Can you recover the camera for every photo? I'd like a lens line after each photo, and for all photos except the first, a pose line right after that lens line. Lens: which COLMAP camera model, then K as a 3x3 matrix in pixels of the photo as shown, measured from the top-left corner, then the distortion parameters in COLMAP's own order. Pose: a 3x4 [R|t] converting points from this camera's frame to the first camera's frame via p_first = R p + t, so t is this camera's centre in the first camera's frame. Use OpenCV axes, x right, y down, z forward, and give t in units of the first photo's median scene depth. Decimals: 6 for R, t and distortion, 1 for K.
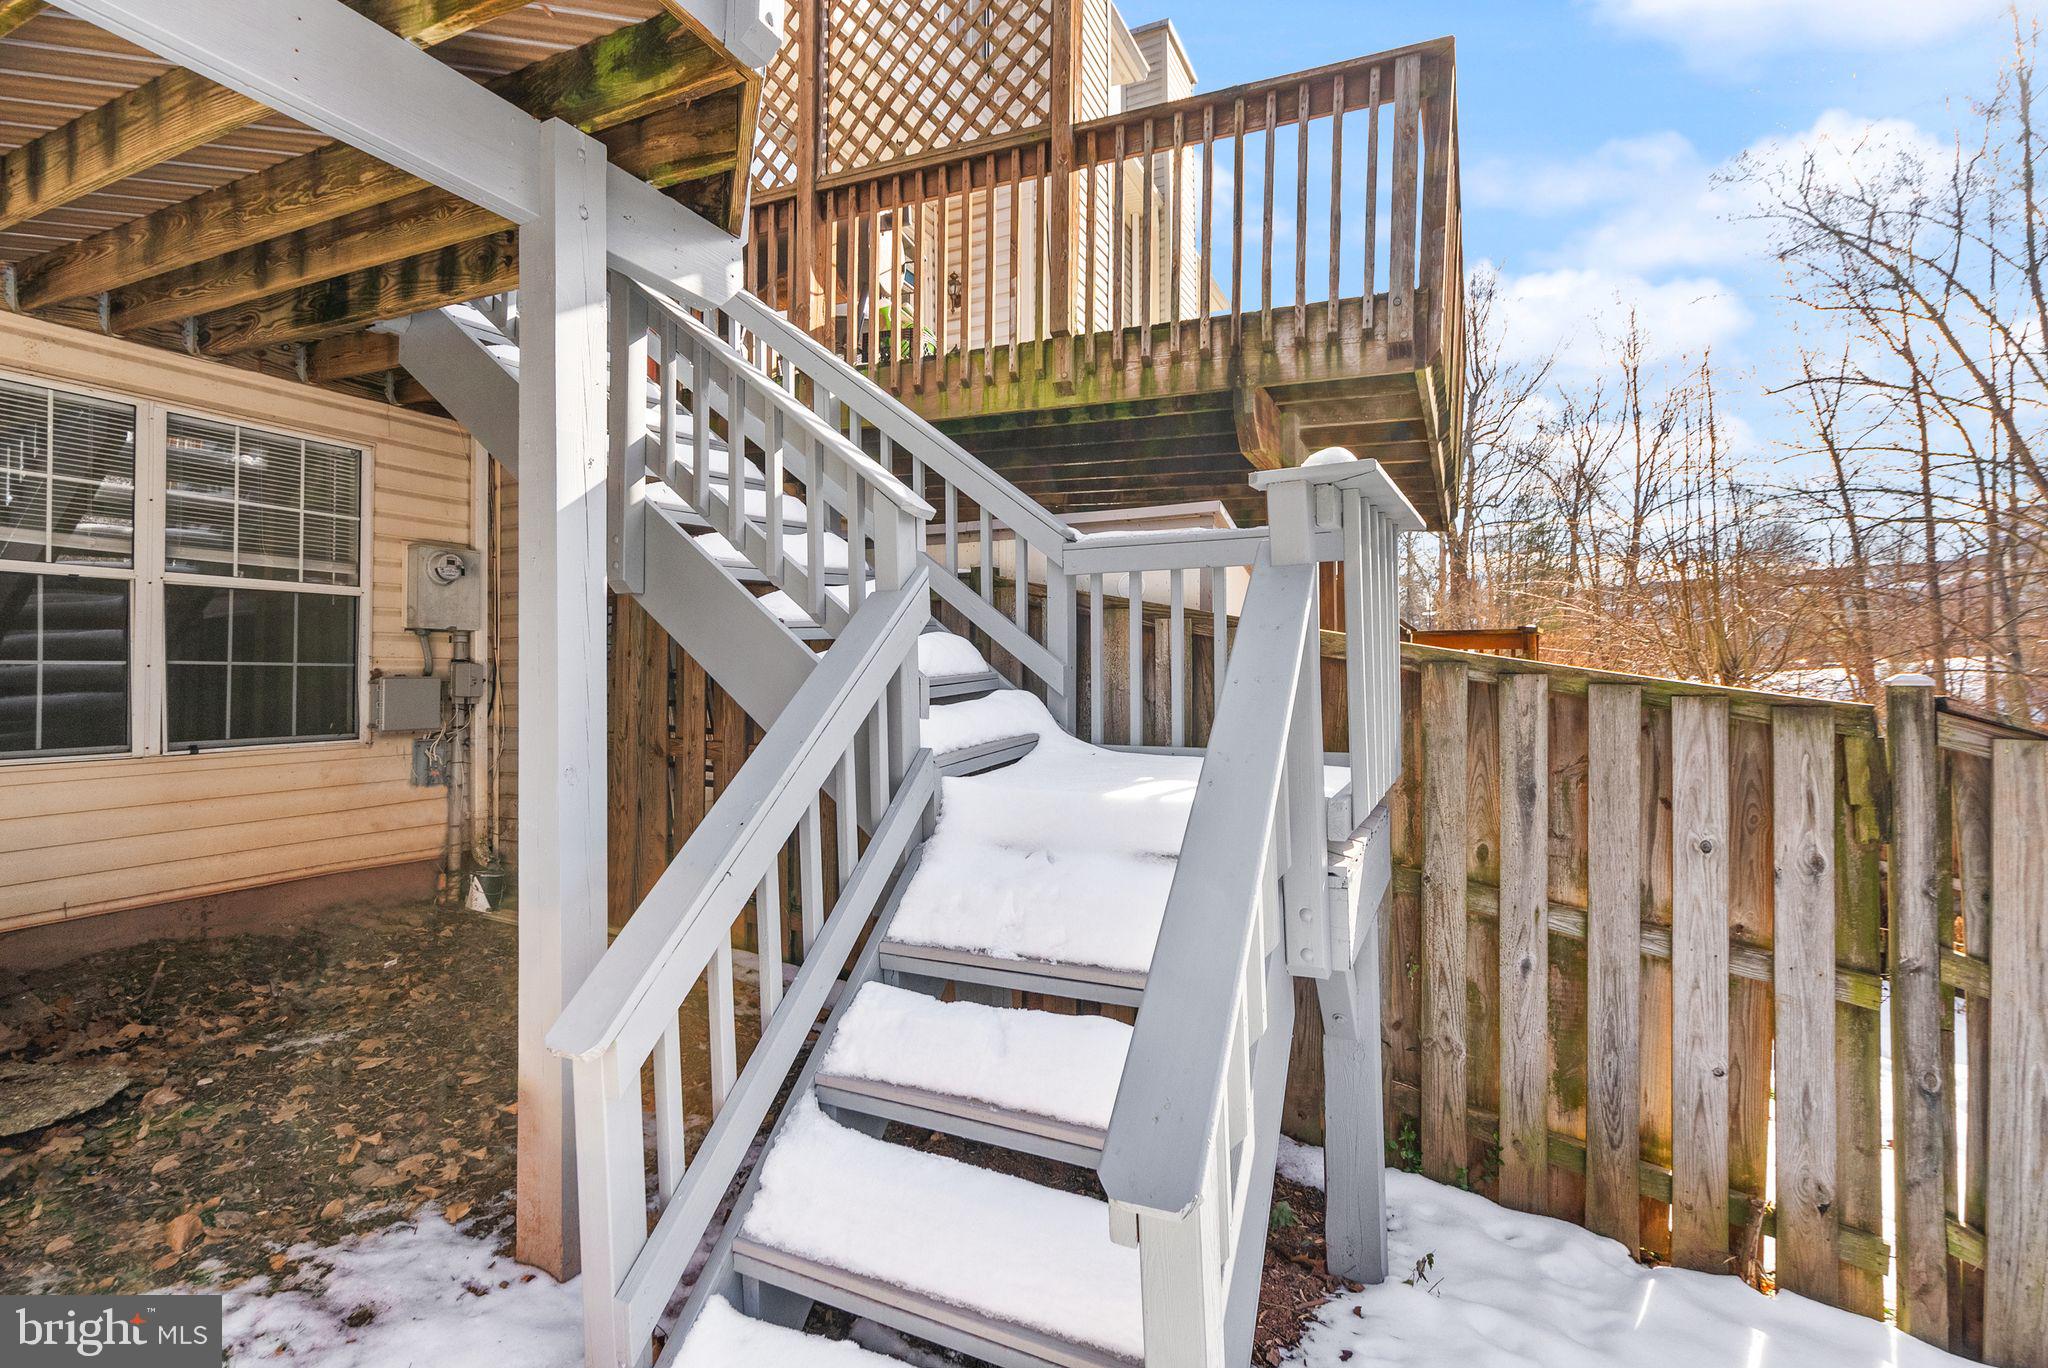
lens RADIAL K [[950.7, 0, 1019.0], [0, 950.7, 656.8], [0, 0, 1]] dist [-0.008750, 0.002189]
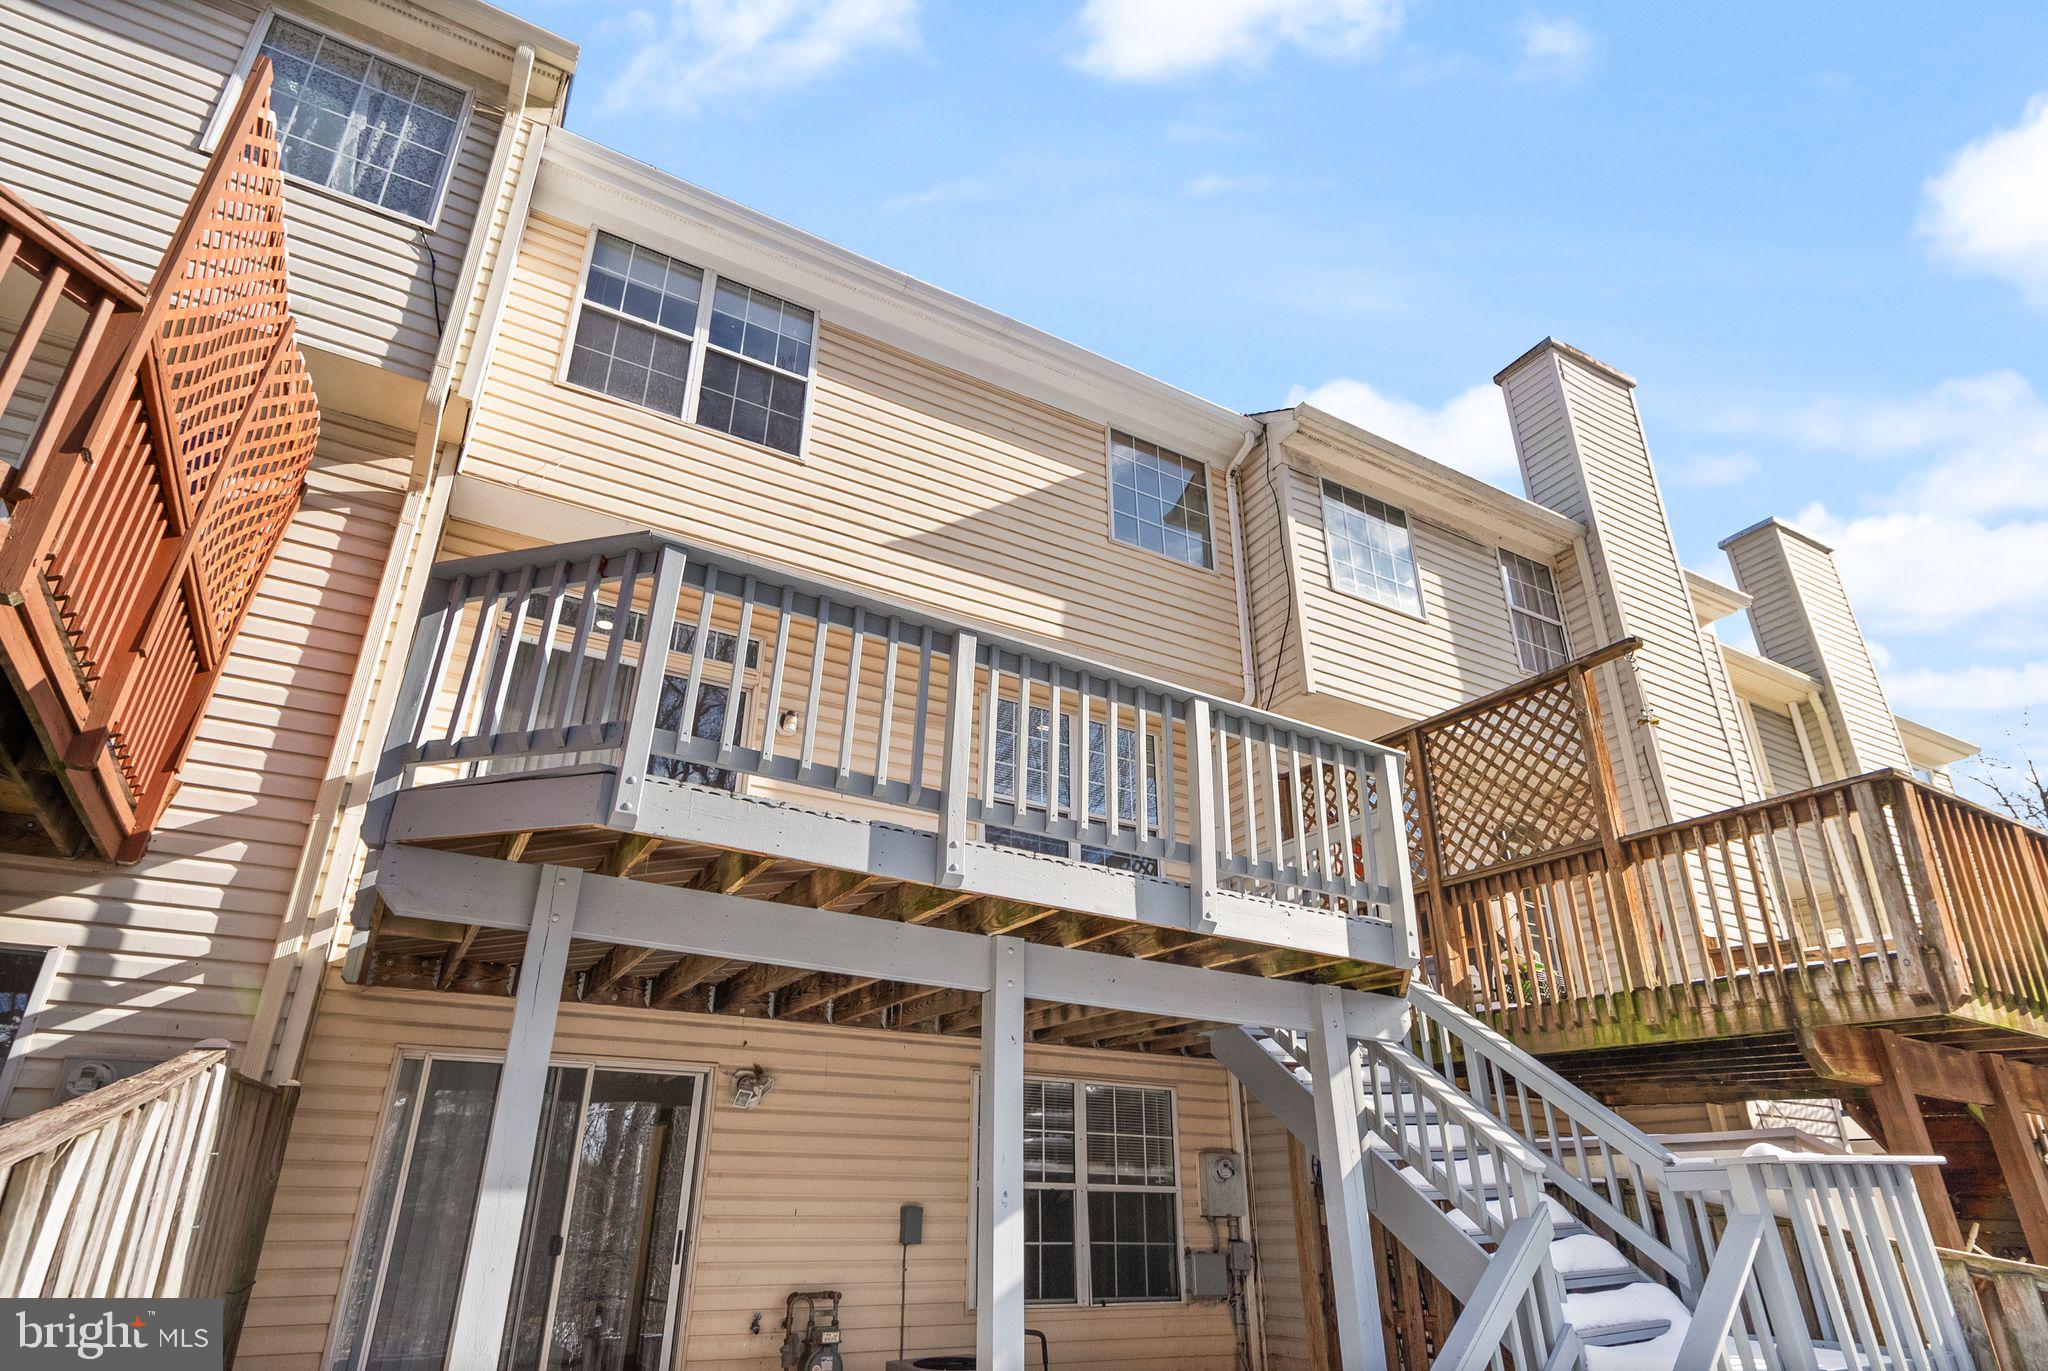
lens RADIAL K [[1105.6, 0, 1021.3], [0, 1105.6, 702.8], [0, 0, 1]] dist [0.007217, 0.001732]
pose [[0.819047, -0.236223, -0.522839, 0.249837], [-0.001862, 0.910205, -0.414154, -0.052773], [0.573724, 0.340185, 0.745060, -0.863350]]
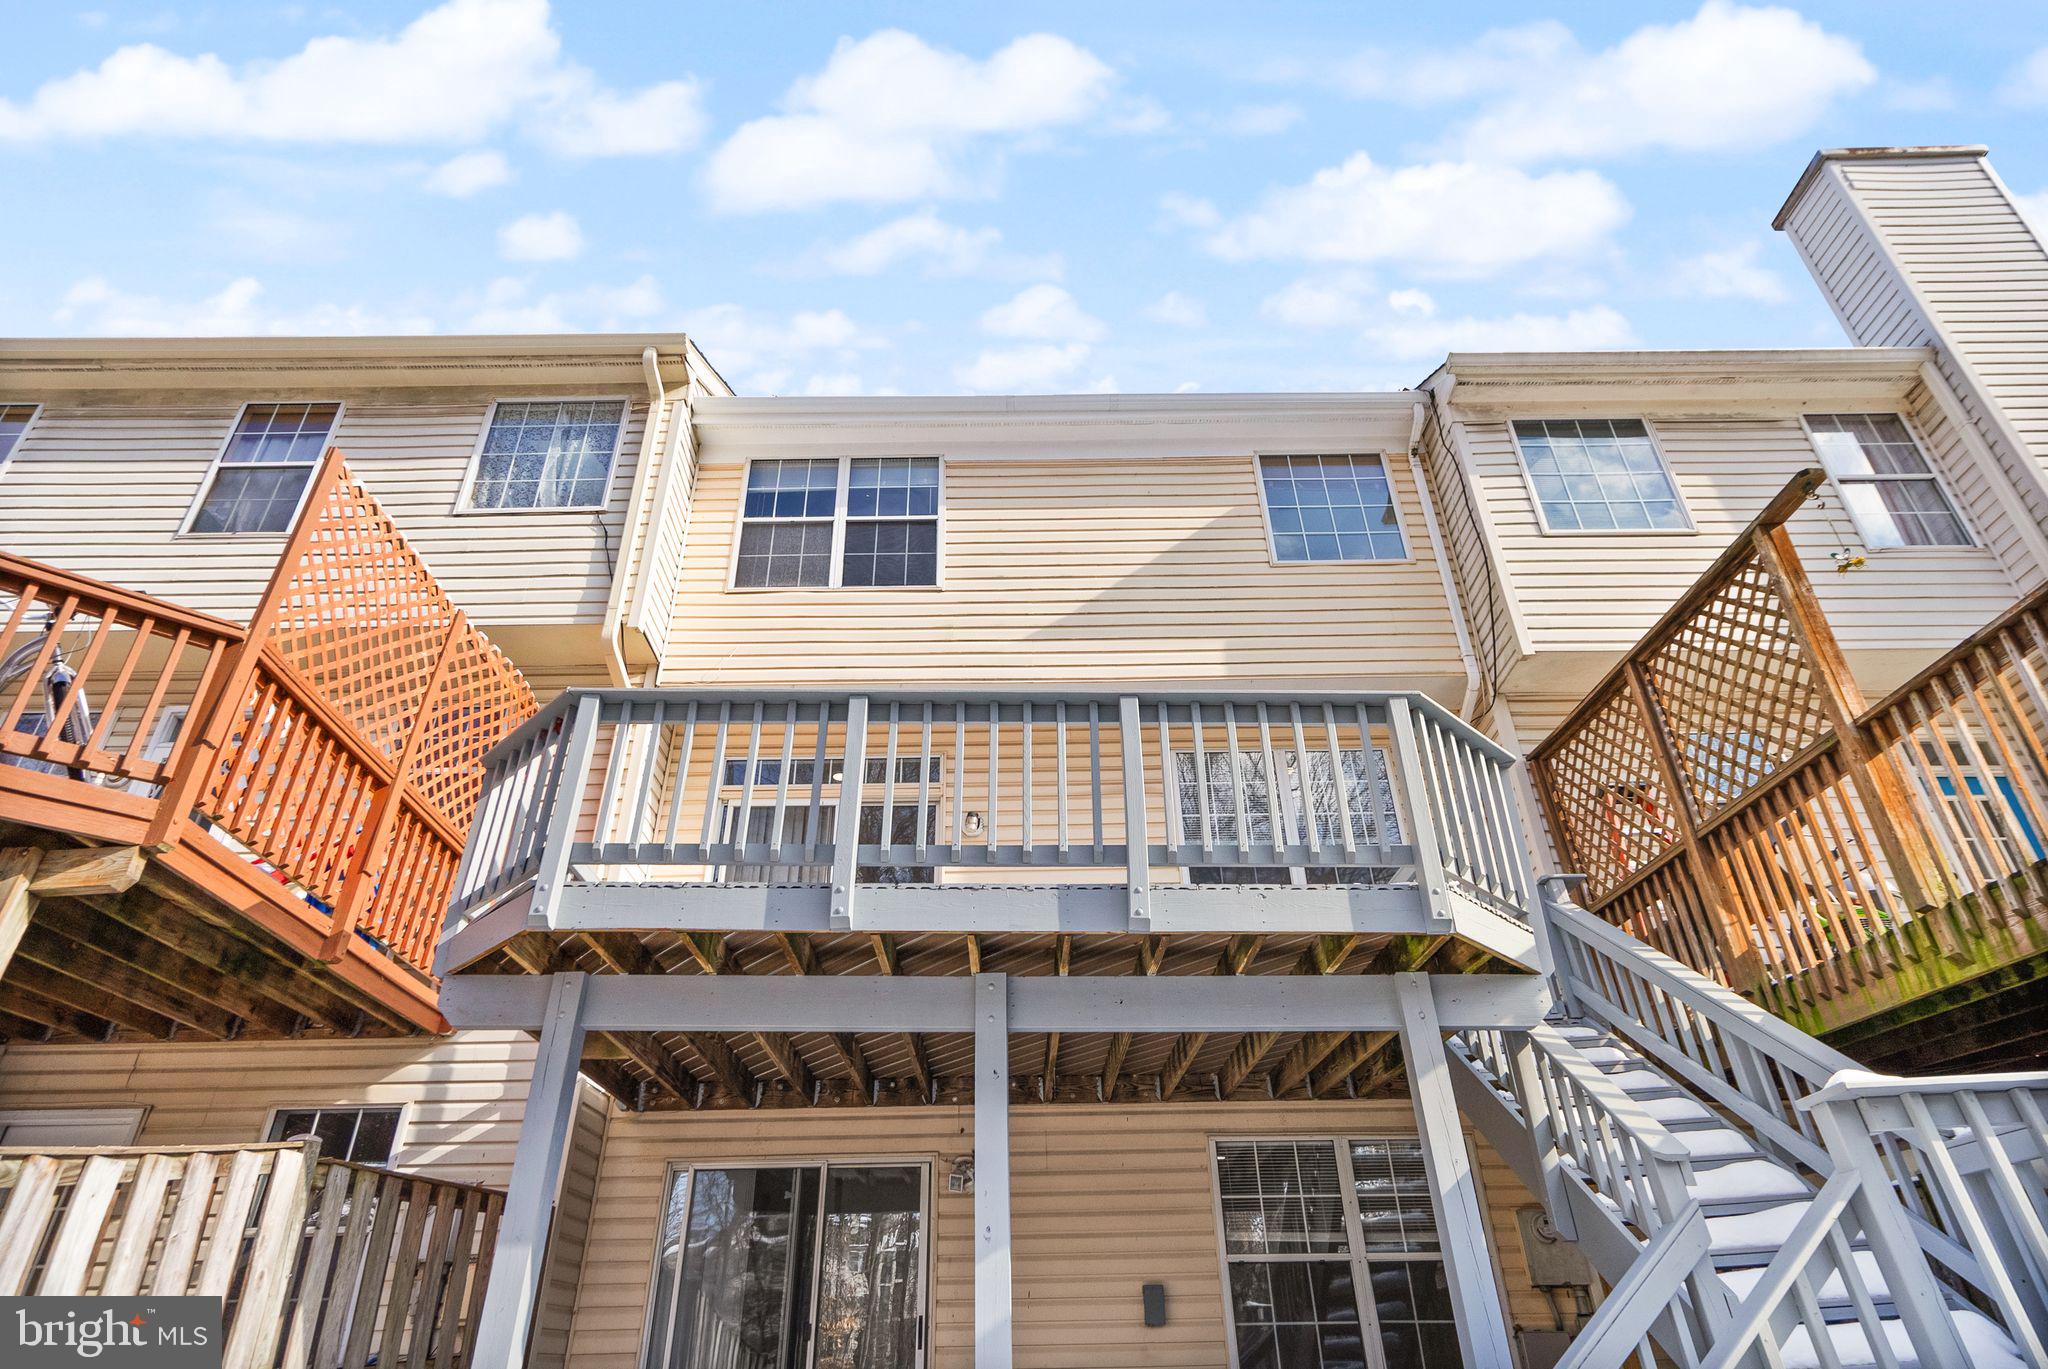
lens RADIAL K [[1105.6, 0, 1018.2], [0, 1105.6, 695.2], [0, 0, 1]] dist [0.007217, 0.001732]
pose [[0.434965, -0.476851, -0.763819, 0.652115], [0.025694, 0.854493, -0.518827, 0.055627], [0.900081, 0.206046, 0.383927, -0.379704]]
